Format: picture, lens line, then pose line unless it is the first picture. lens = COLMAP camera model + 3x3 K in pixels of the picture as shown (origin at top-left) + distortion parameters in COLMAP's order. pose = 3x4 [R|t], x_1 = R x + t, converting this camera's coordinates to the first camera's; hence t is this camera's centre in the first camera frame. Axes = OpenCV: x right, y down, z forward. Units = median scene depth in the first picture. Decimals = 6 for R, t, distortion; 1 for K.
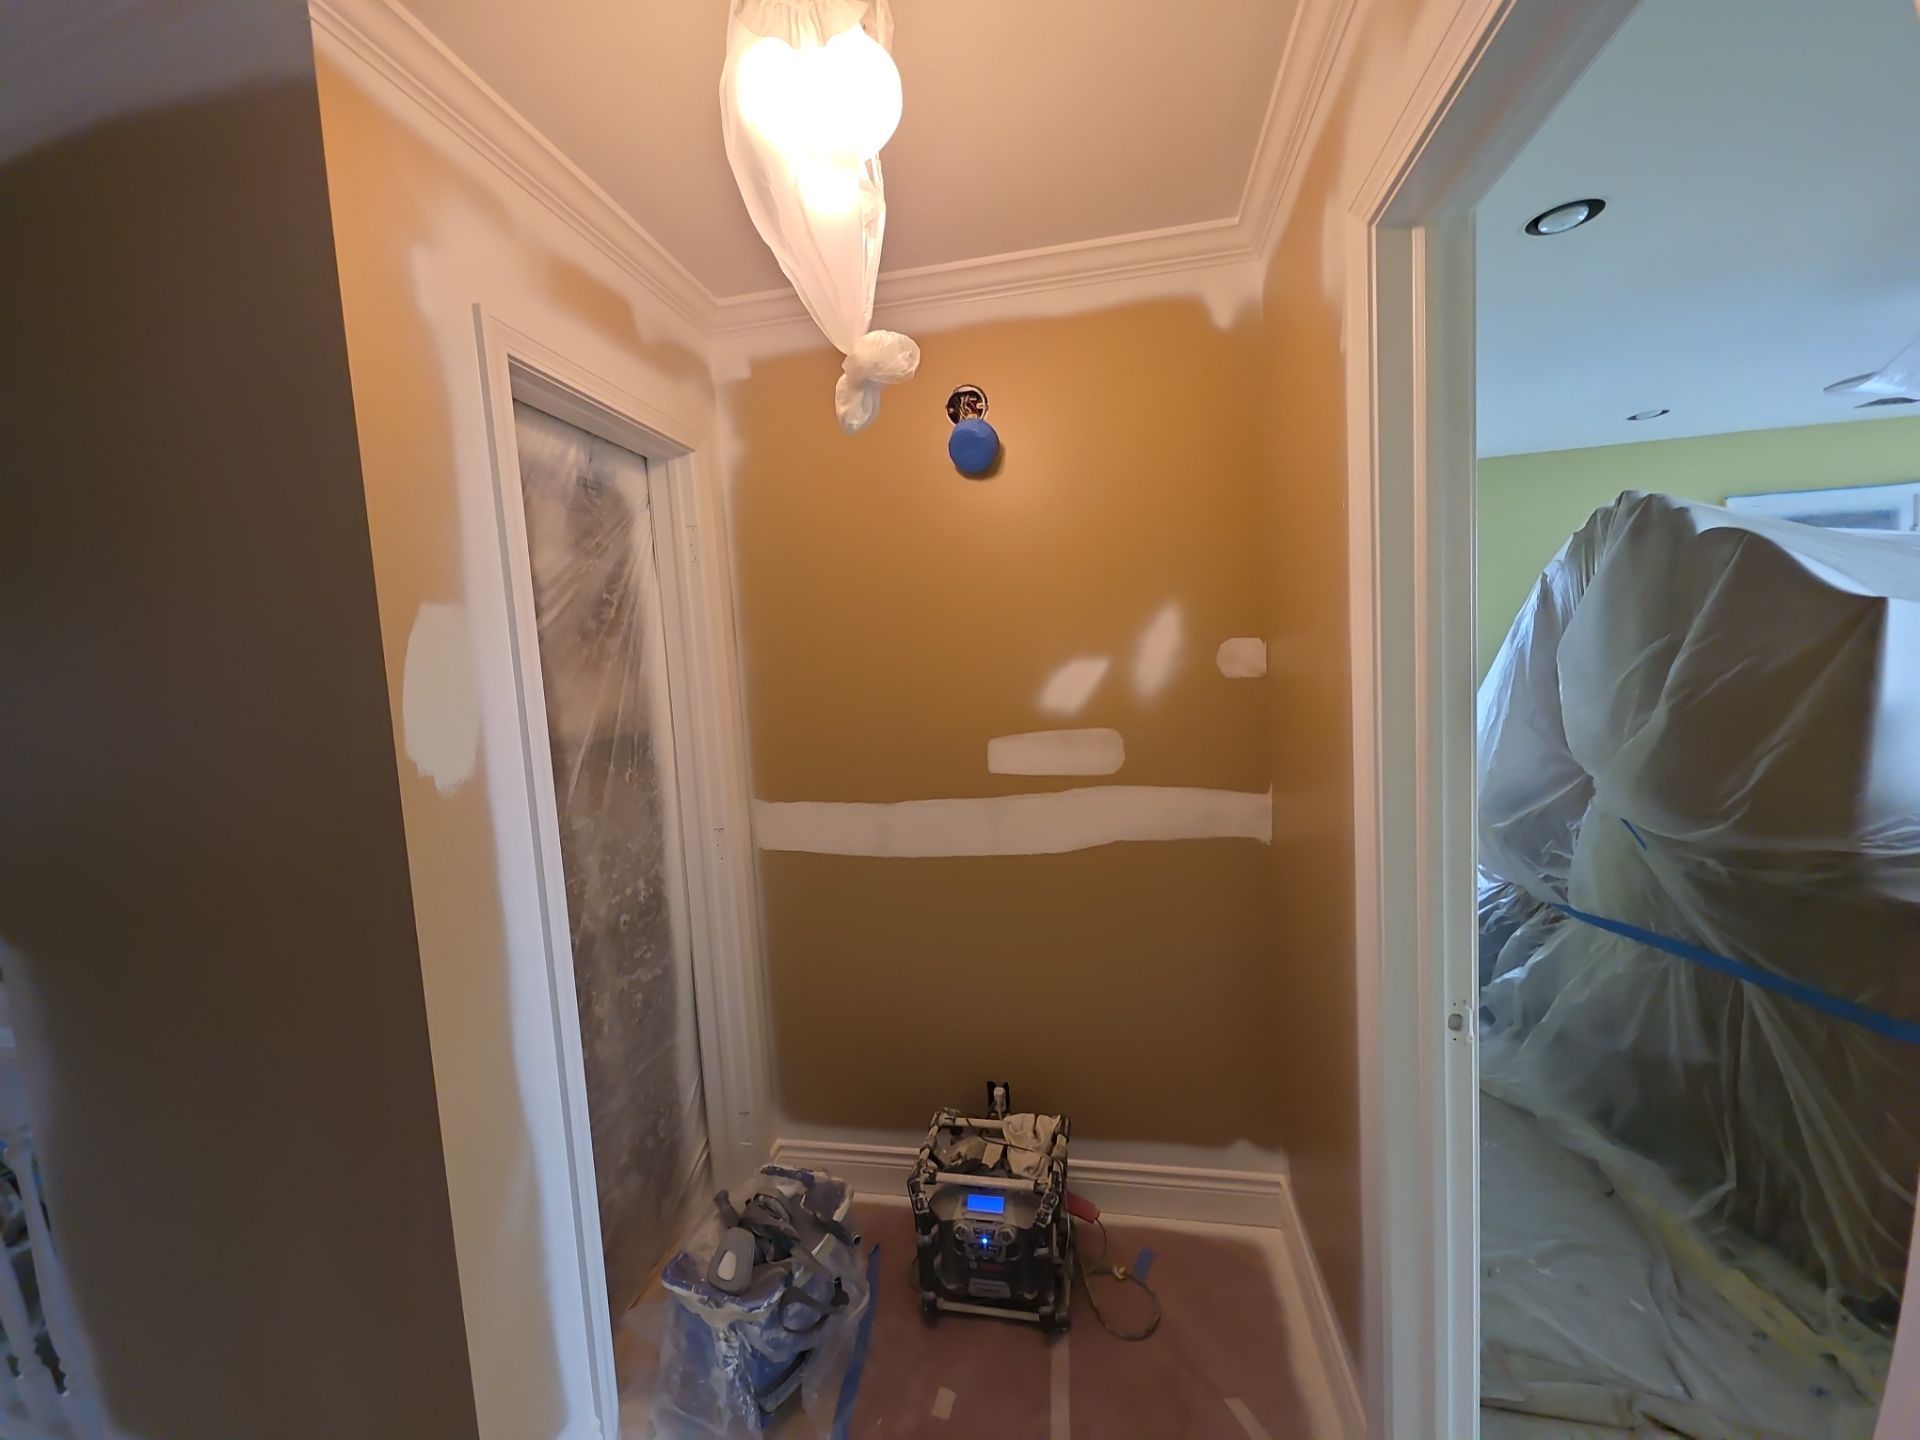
lens RADIAL K [[749.7, 0, 949.7], [0, 749.7, 724.1], [0, 0, 1]] dist [0.015026, -0.010078]
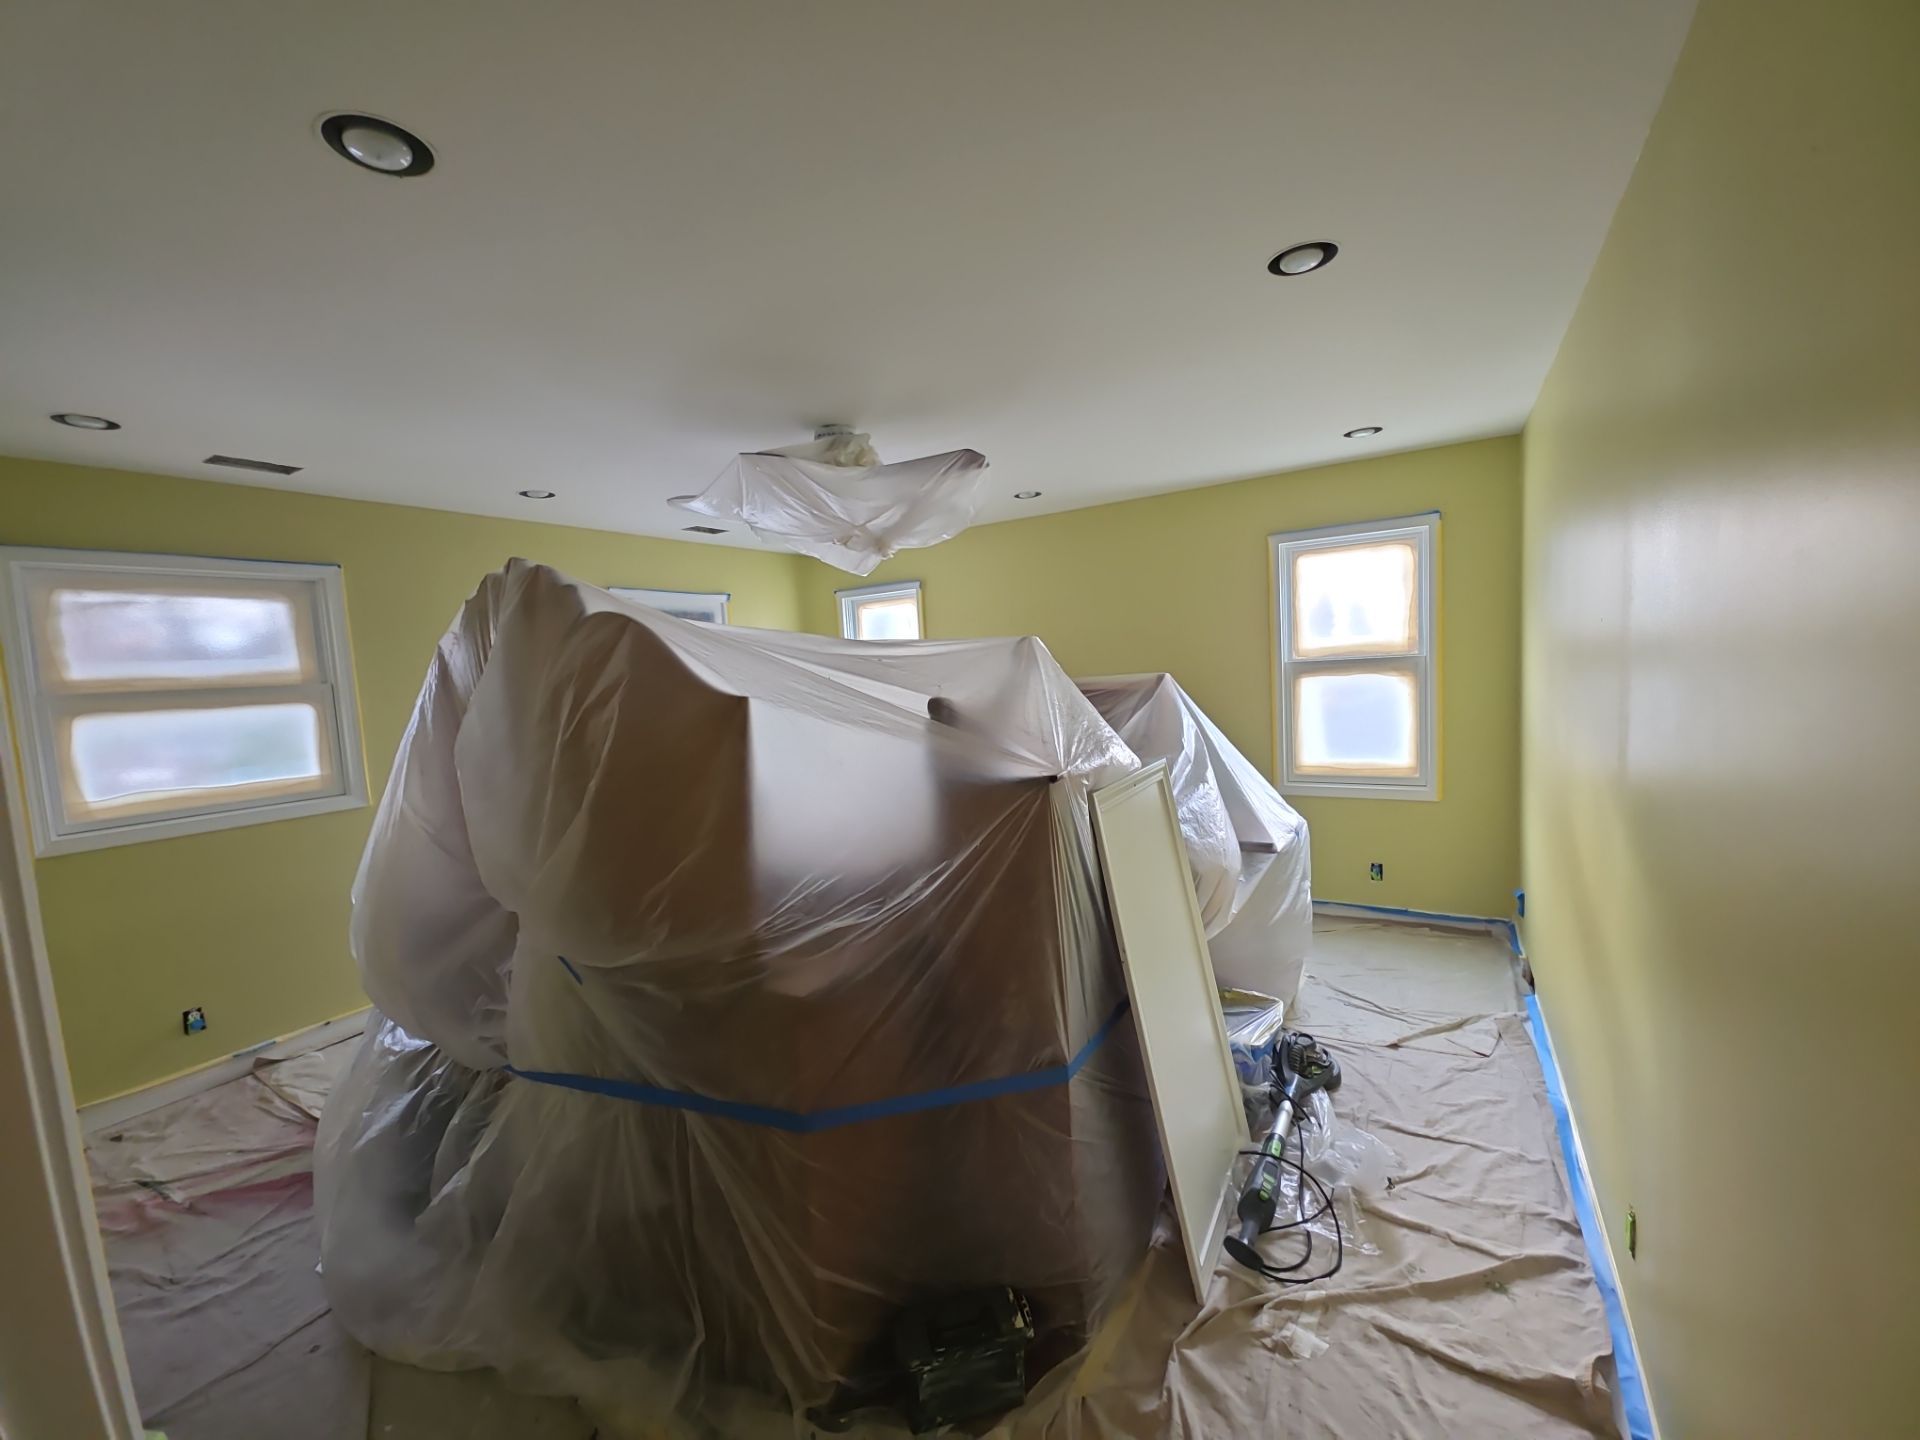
lens RADIAL K [[749.7, 0, 949.7], [0, 749.7, 724.1], [0, 0, 1]] dist [0.015026, -0.010078]
pose [[0.347510, -0.039952, 0.936825, 0.284283], [0.109272, 0.994010, 0.001856, -0.077688], [-0.931287, 0.101724, 0.349794, 0.286993]]
